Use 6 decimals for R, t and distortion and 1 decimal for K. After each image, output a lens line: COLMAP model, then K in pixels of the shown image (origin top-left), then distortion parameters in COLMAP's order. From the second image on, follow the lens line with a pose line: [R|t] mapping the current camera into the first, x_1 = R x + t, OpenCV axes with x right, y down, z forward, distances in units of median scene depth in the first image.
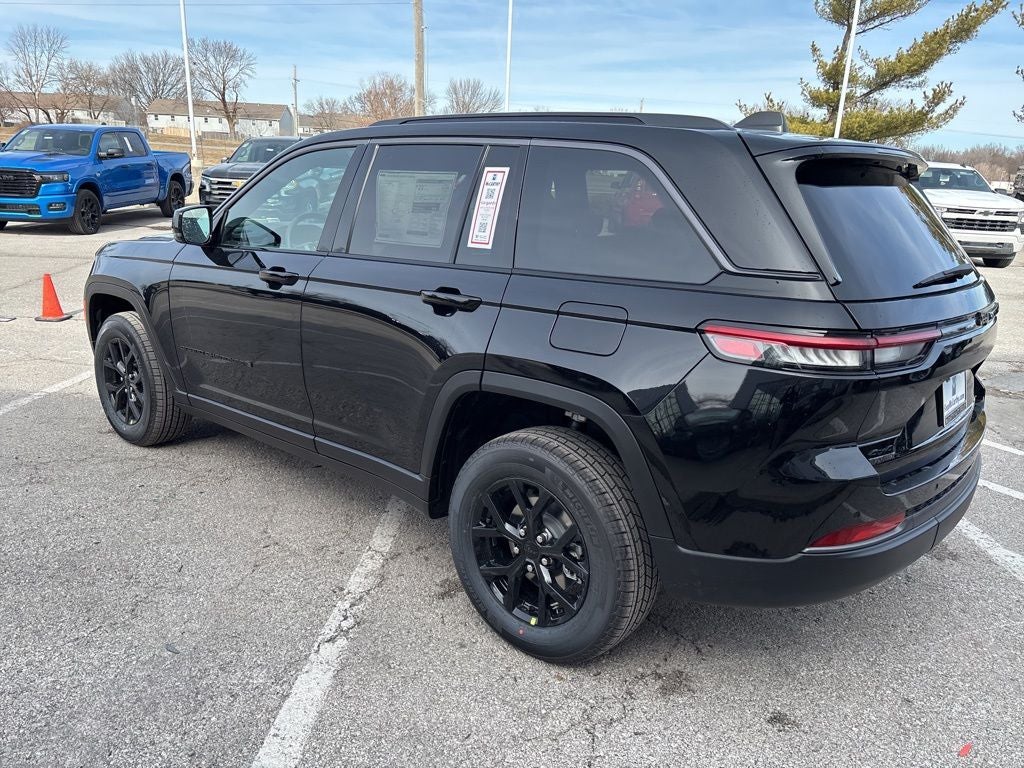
lens RADIAL K [[771.6, 0, 509.0], [0, 771.6, 394.8], [0, 0, 1]] dist [0.051873, -0.062471]
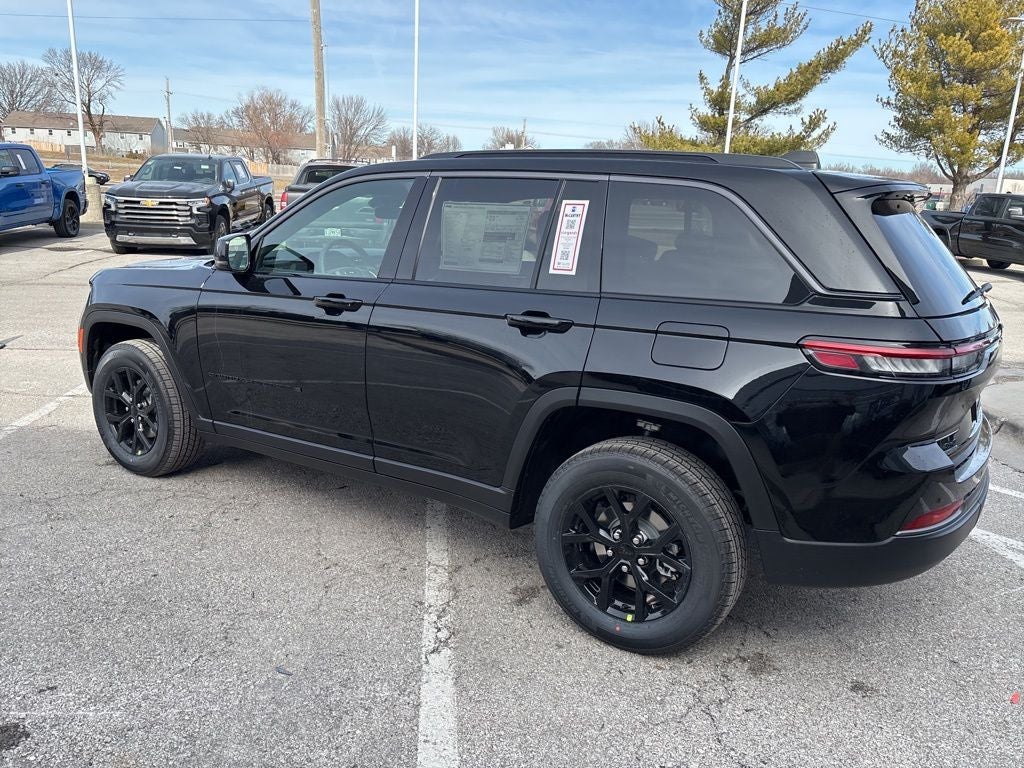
lens RADIAL K [[772.2, 0, 506.5], [0, 772.2, 388.5], [0, 0, 1]] dist [0.050267, -0.060984]
pose [[0.989794, -0.033770, 0.138448, -0.250787], [0.037519, 0.998994, -0.024559, -0.006148], [-0.137480, 0.029503, 0.990065, -0.051428]]
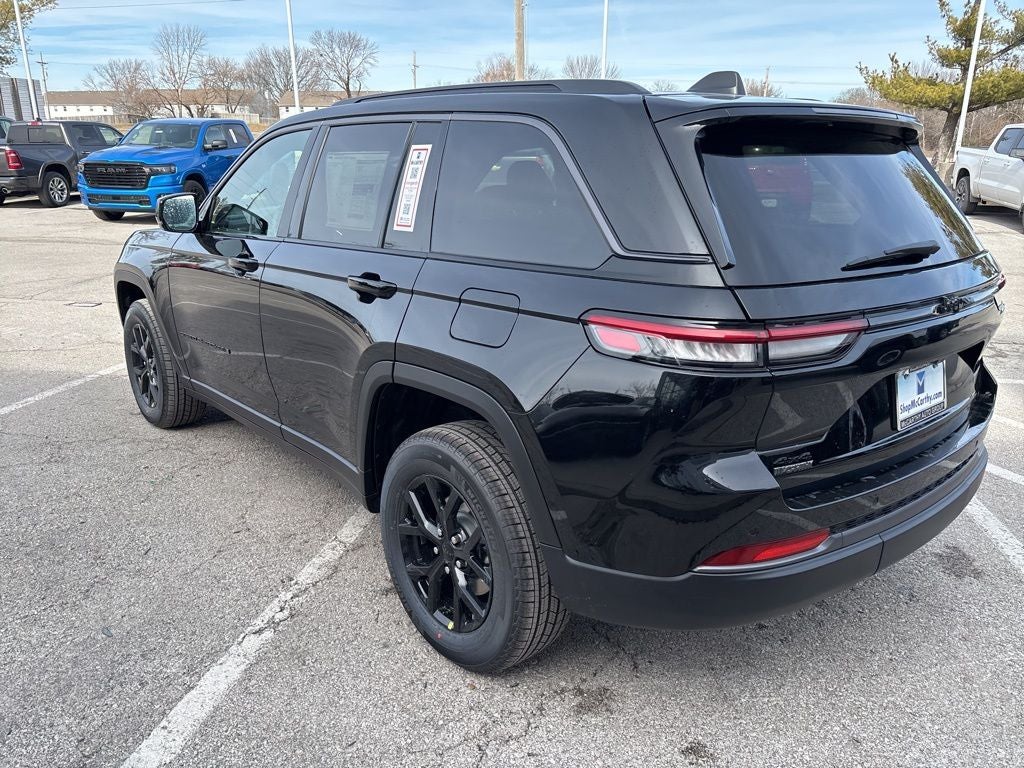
lens RADIAL K [[771.6, 0, 509.0], [0, 771.6, 394.8], [0, 0, 1]] dist [0.051873, -0.062471]
pose [[0.988694, 0.013300, -0.149356, 0.217008], [-0.009726, 0.999649, 0.024634, -0.013068], [0.149631, -0.022903, 0.988477, 0.070647]]
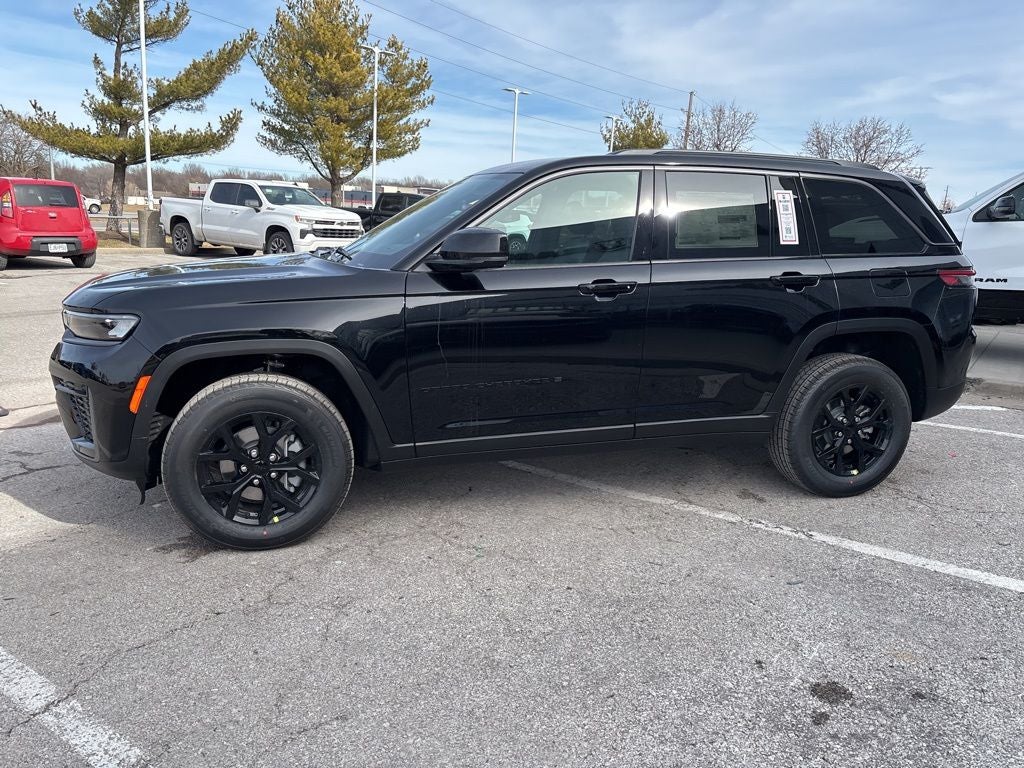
lens RADIAL K [[771.6, 0, 509.0], [0, 771.6, 394.8], [0, 0, 1]] dist [0.051873, -0.062471]
pose [[0.540083, -0.208003, 0.815503, -1.476763], [0.222524, 0.969787, 0.099984, -0.165883], [-0.811661, 0.127469, 0.570050, 0.580312]]
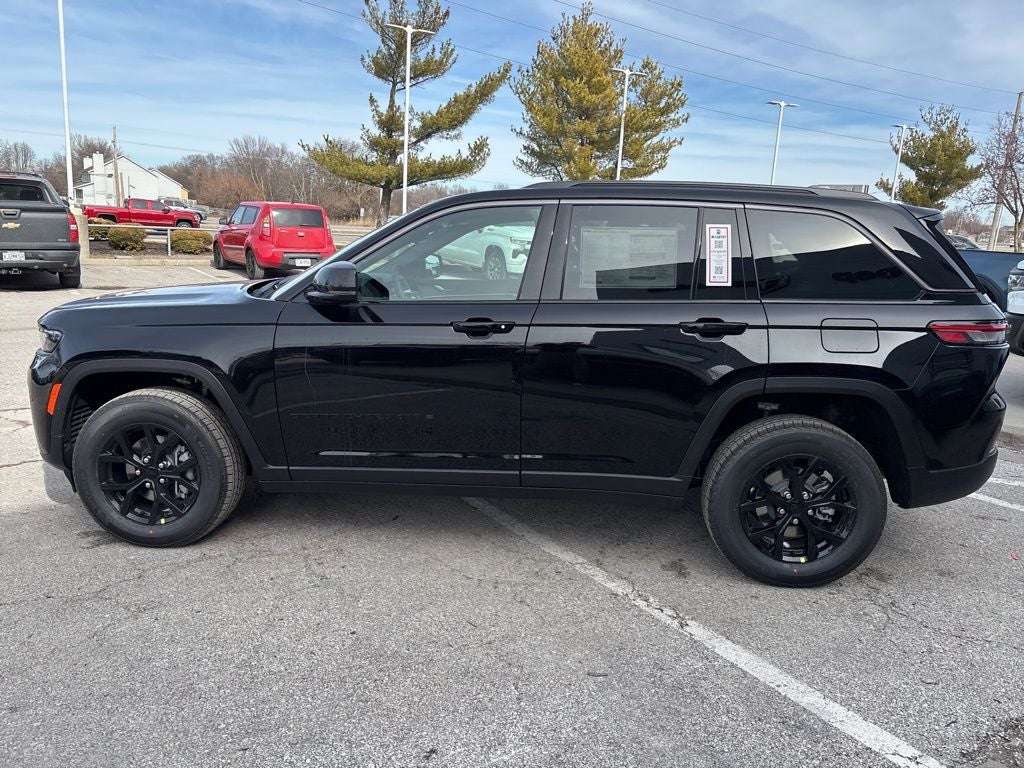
lens RADIAL K [[774.3, 0, 508.2], [0, 774.3, 380.8], [0, 0, 1]] dist [0.047218, -0.054108]
pose [[0.806865, -0.125960, 0.577151, -1.006465], [0.158327, 0.987369, -0.005854, -0.076483], [-0.569124, 0.096102, 0.816616, 0.147546]]
